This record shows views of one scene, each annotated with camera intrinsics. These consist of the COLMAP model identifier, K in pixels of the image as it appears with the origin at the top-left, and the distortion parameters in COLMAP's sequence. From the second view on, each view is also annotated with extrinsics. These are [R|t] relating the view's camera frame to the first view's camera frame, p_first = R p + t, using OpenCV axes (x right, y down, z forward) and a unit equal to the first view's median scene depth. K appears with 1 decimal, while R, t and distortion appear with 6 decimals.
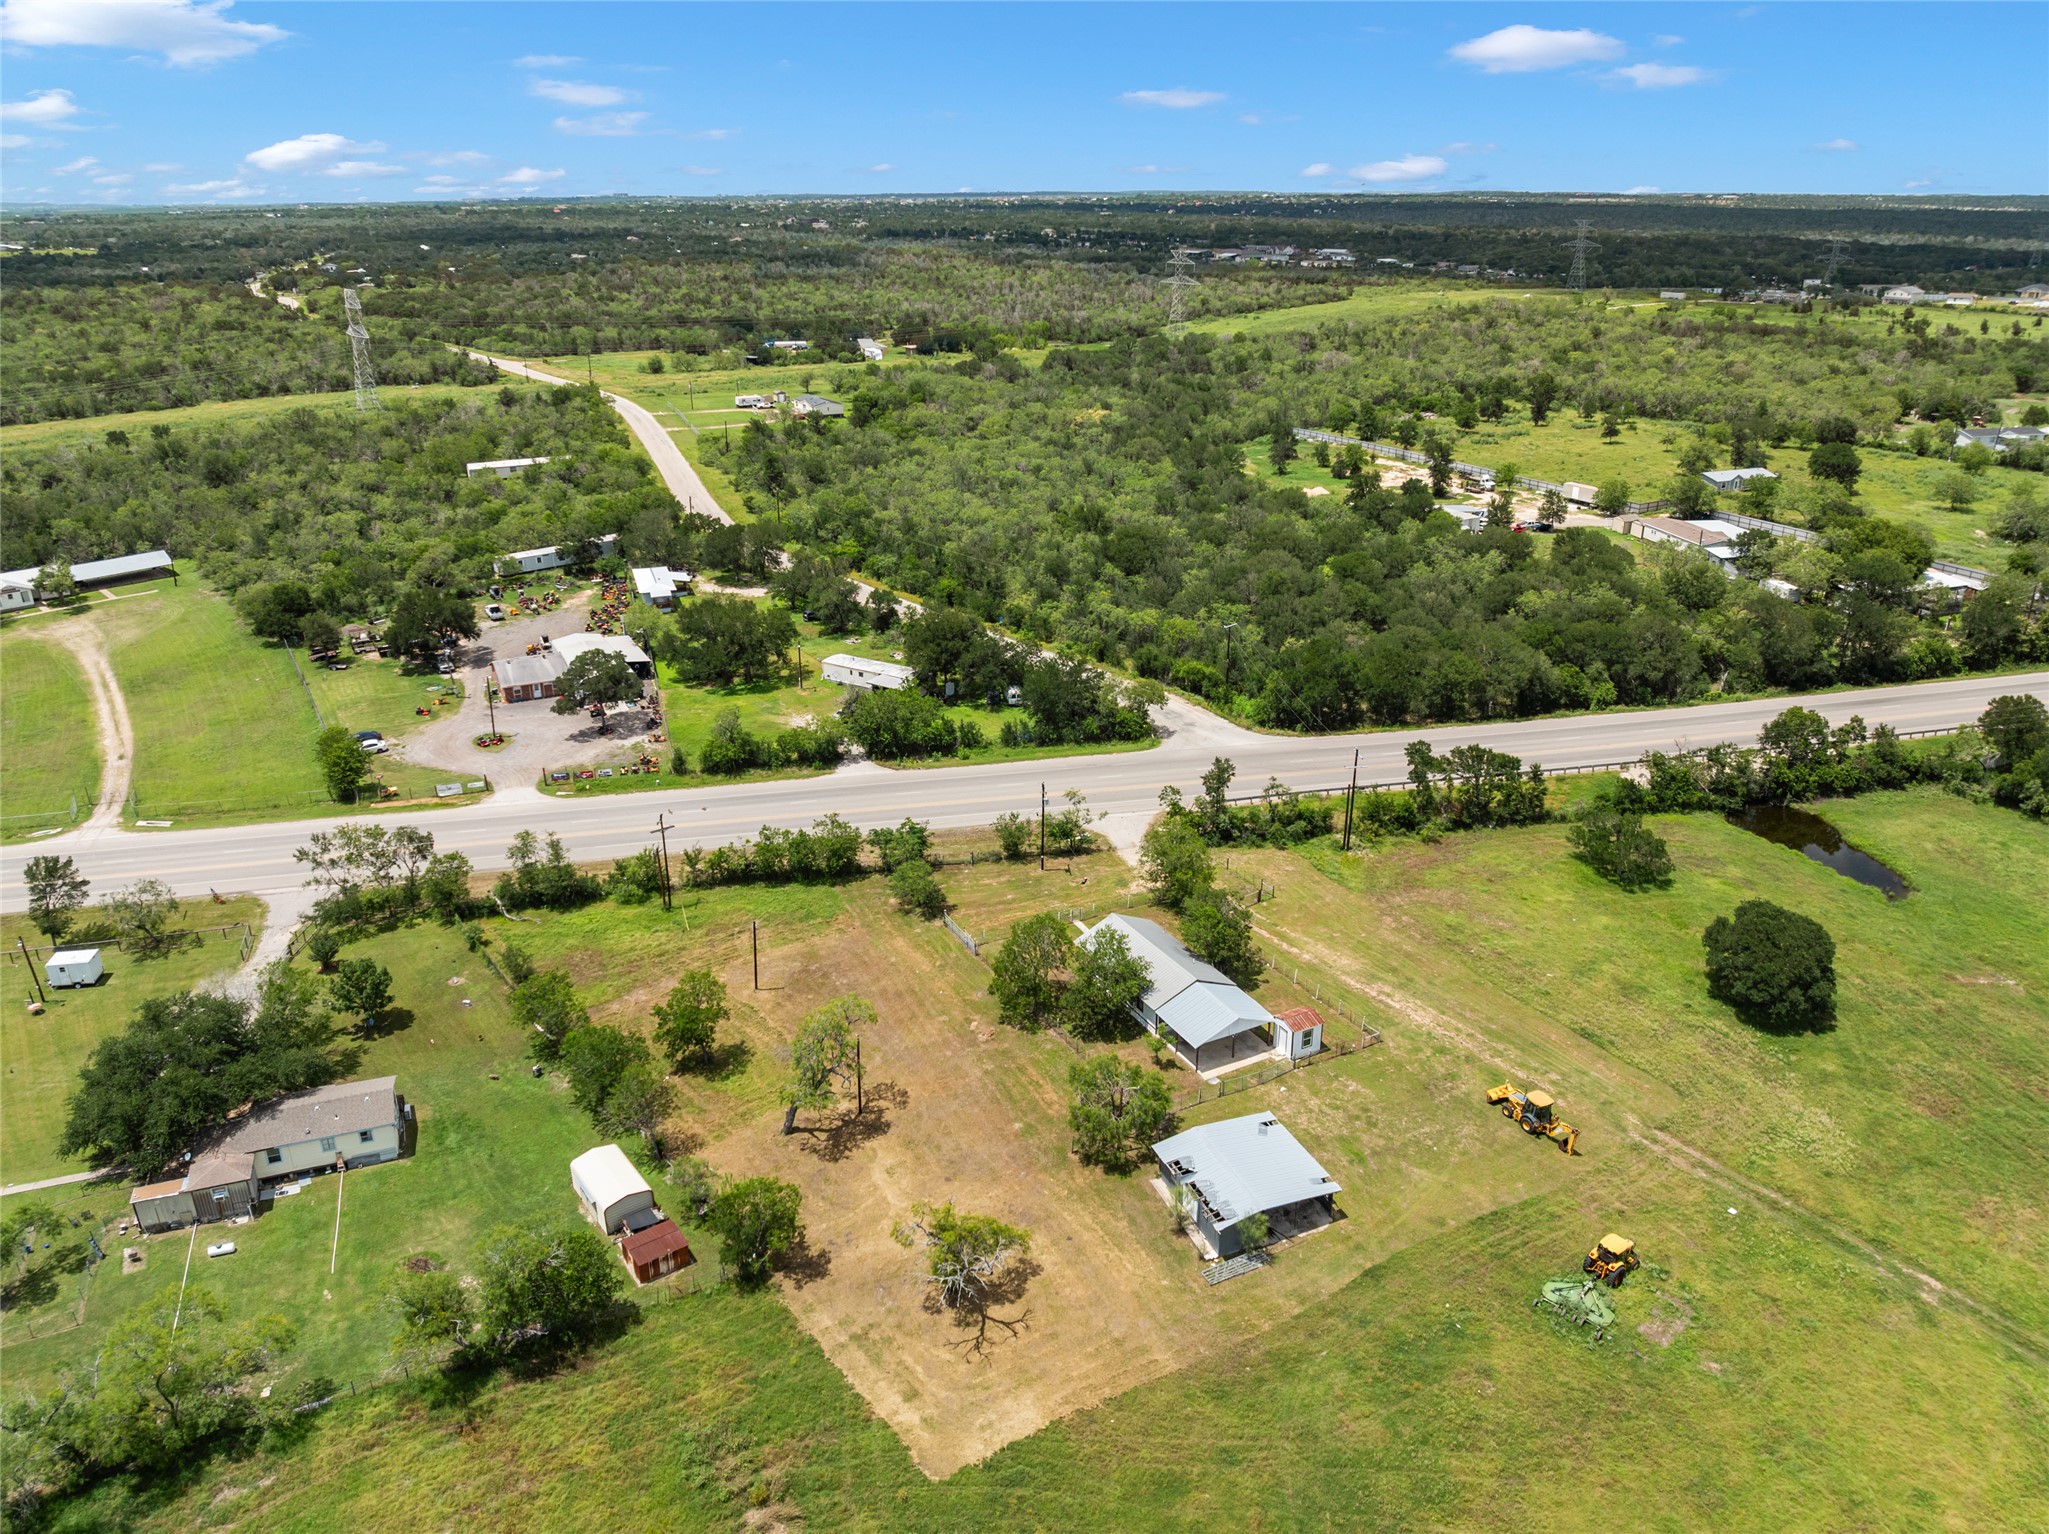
lens RADIAL K [[1449.5, 0, 1024.5], [0, 1449.5, 767.0], [0, 0, 1]] dist [-0.033537, -0.000093]
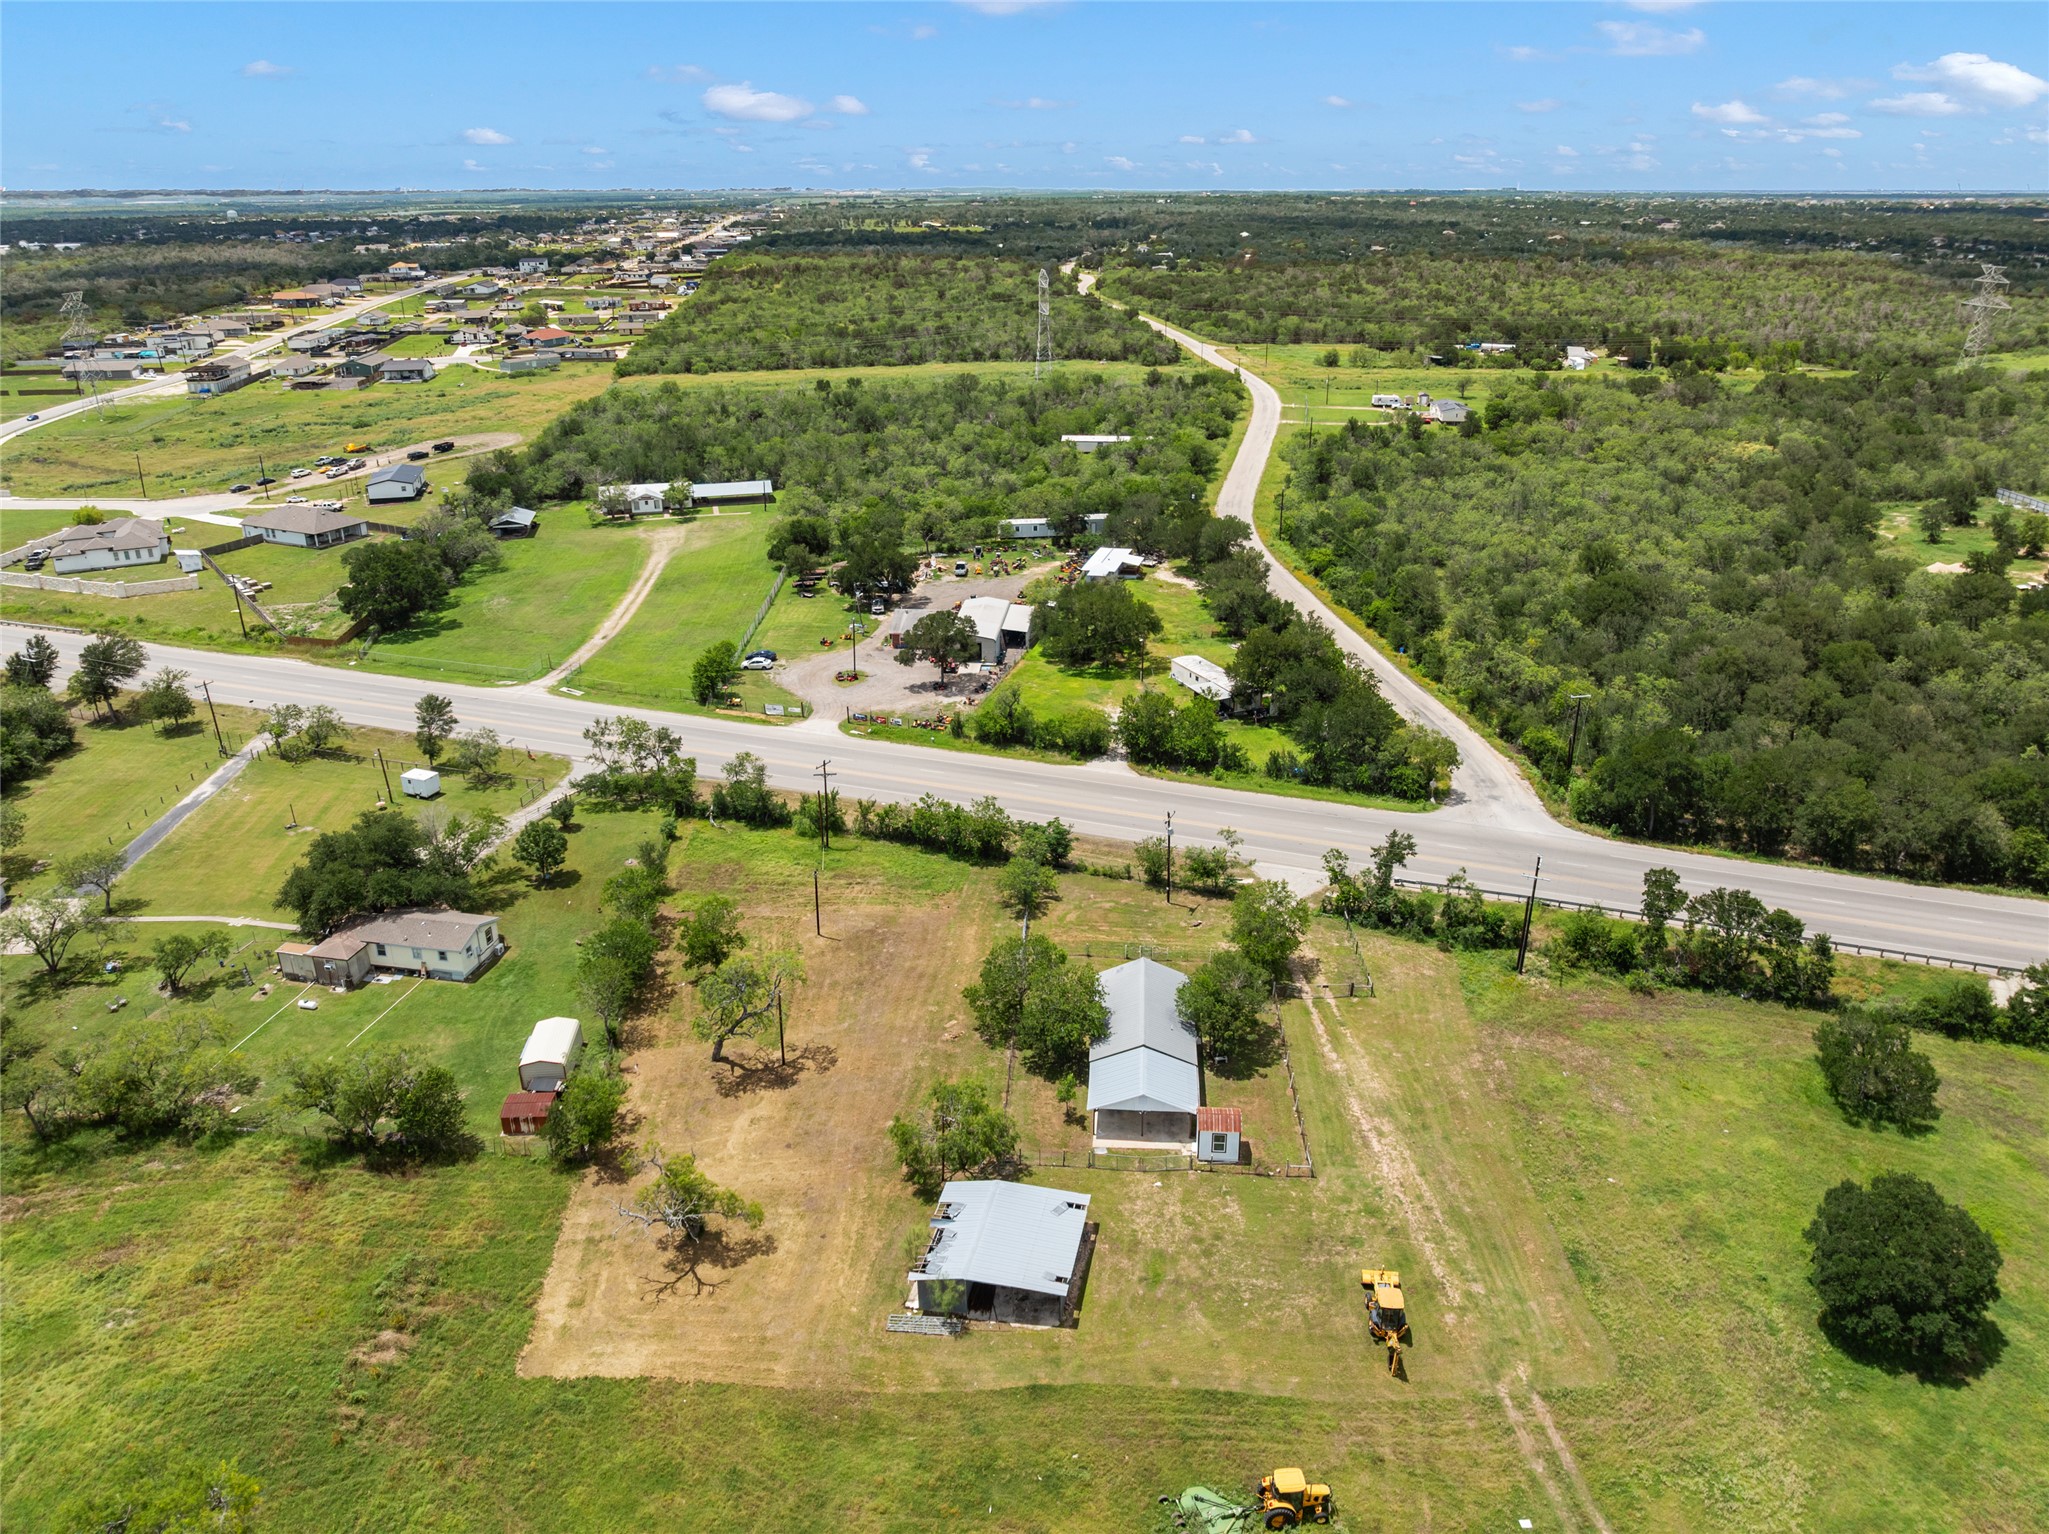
lens RADIAL K [[1456.4, 0, 1024.5], [0, 1456.4, 767.0], [0, 0, 1]] dist [-0.036054, 0.001932]
pose [[0.840632, 0.202558, -0.502303, 0.367435], [-0.201219, 0.977853, 0.057576, -0.047979], [0.502841, 0.052673, 0.862773, 0.117882]]
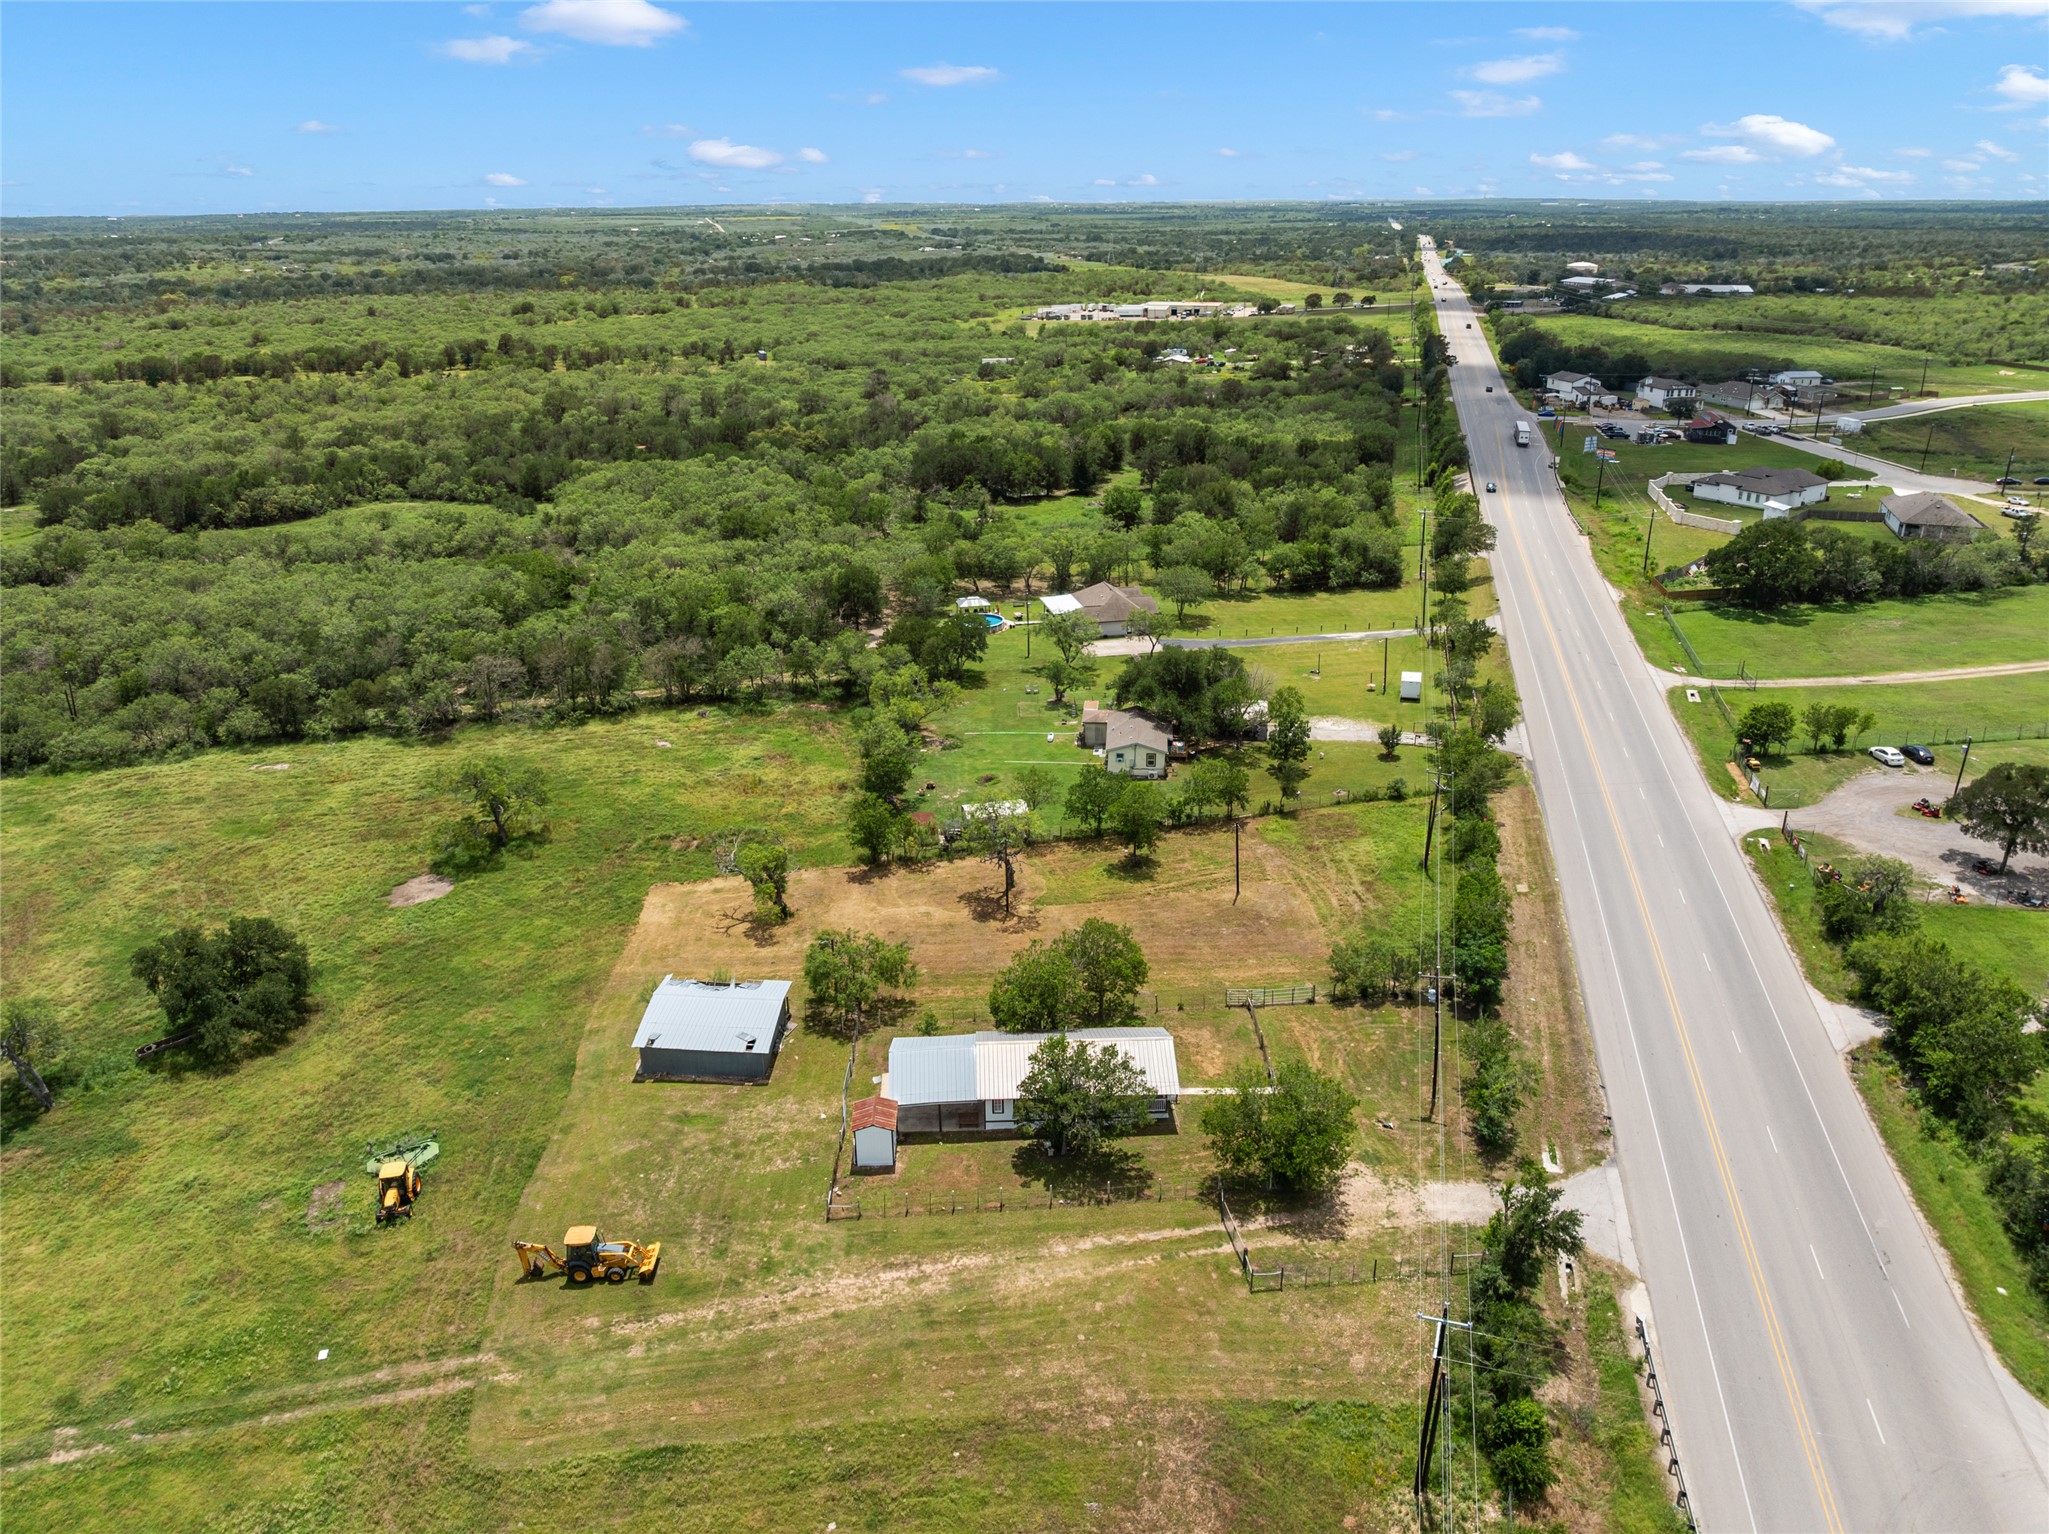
lens RADIAL K [[1449.5, 0, 1024.5], [0, 1449.5, 767.0], [0, 0, 1]] dist [-0.033537, -0.000093]
pose [[-0.441154, 0.337011, -0.831749, 0.557635], [-0.330125, 0.800884, 0.499602, -0.300227], [0.834506, 0.494982, -0.242057, 0.869055]]
